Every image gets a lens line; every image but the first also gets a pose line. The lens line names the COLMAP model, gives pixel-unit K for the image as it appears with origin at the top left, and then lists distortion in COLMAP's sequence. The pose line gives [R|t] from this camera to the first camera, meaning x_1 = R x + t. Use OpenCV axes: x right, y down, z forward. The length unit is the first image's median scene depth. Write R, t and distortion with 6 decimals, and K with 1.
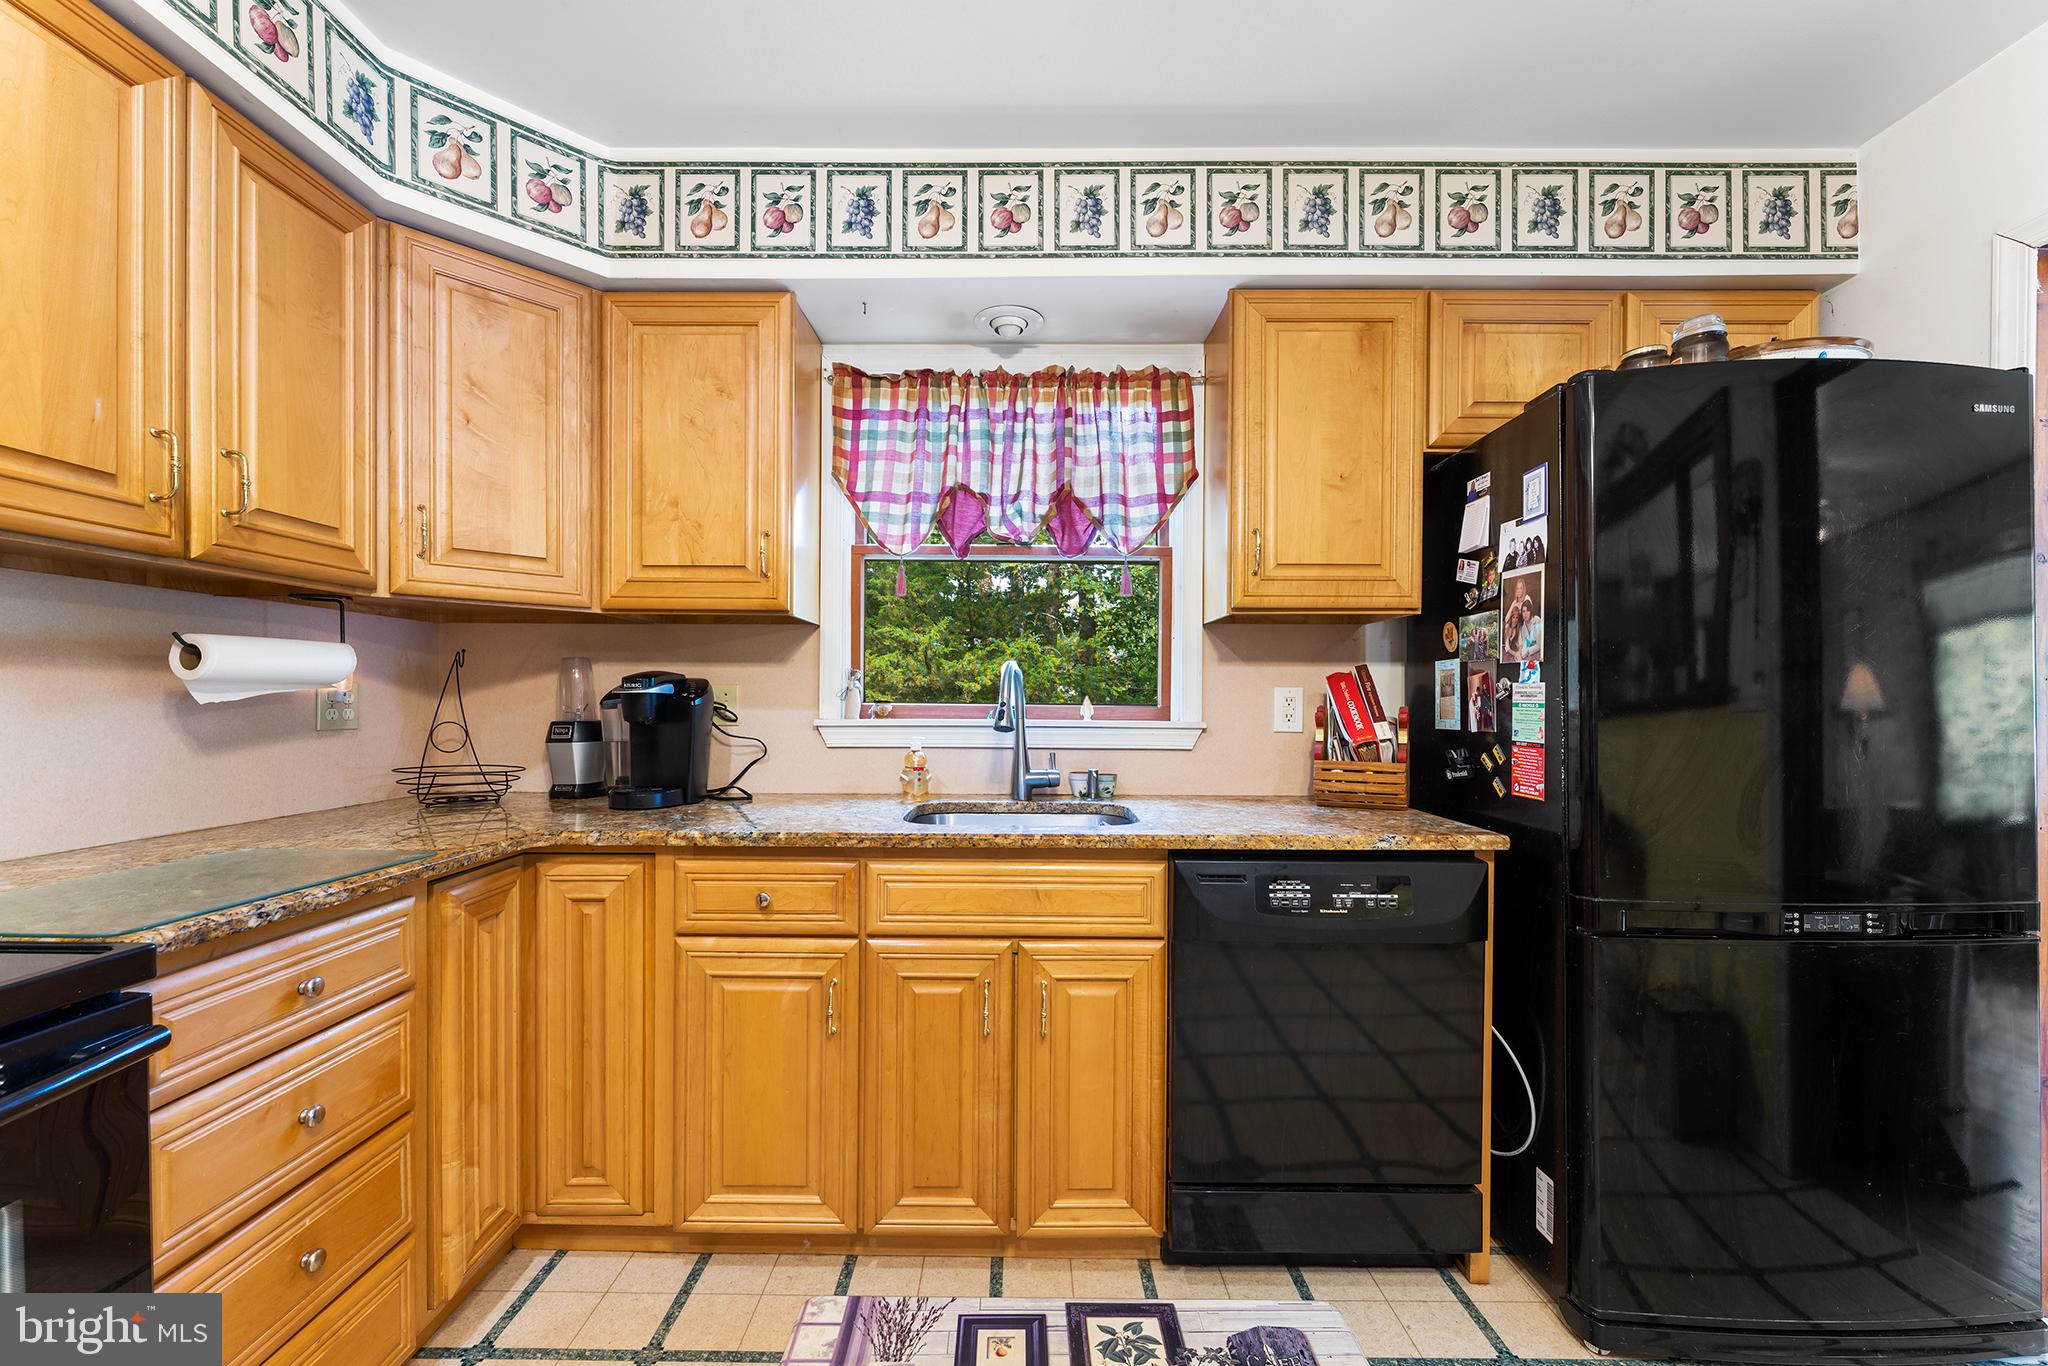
lens RADIAL K [[822.8, 0, 1018.1], [0, 822.8, 704.1], [0, 0, 1]] dist [-0.000675, 0.000034]
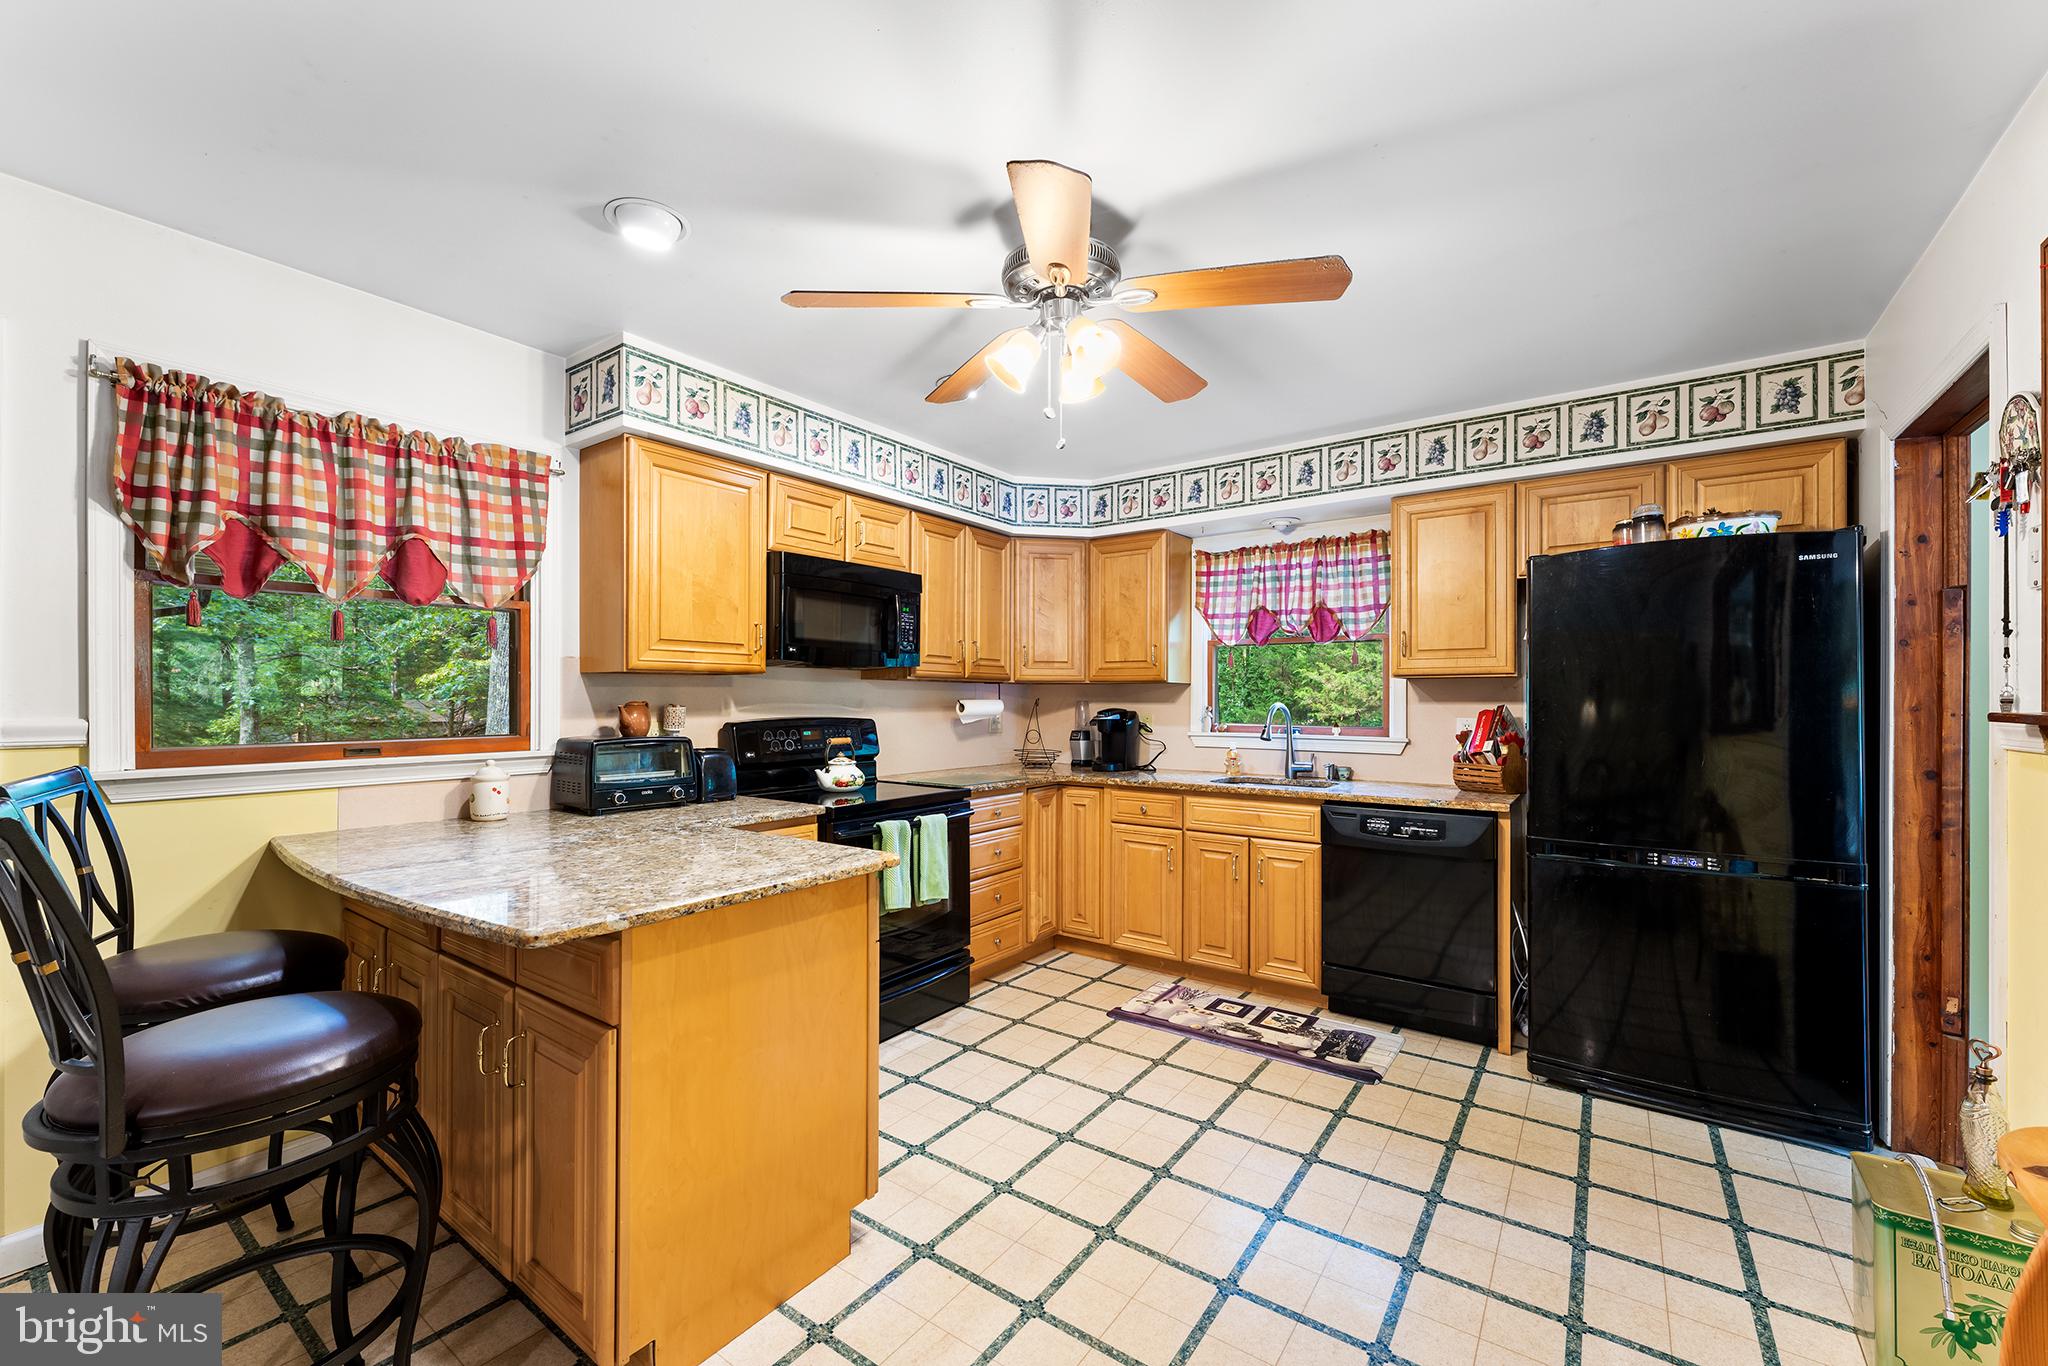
lens RADIAL K [[812.3, 0, 1015.0], [0, 812.3, 694.2], [0, 0, 1]] dist [0.001726, 0.000030]
pose [[0.810852, -0.007715, -0.585200, 0.646100], [-0.003484, 0.999832, -0.018007, -0.041415], [0.585240, 0.016640, 0.810689, -0.943983]]
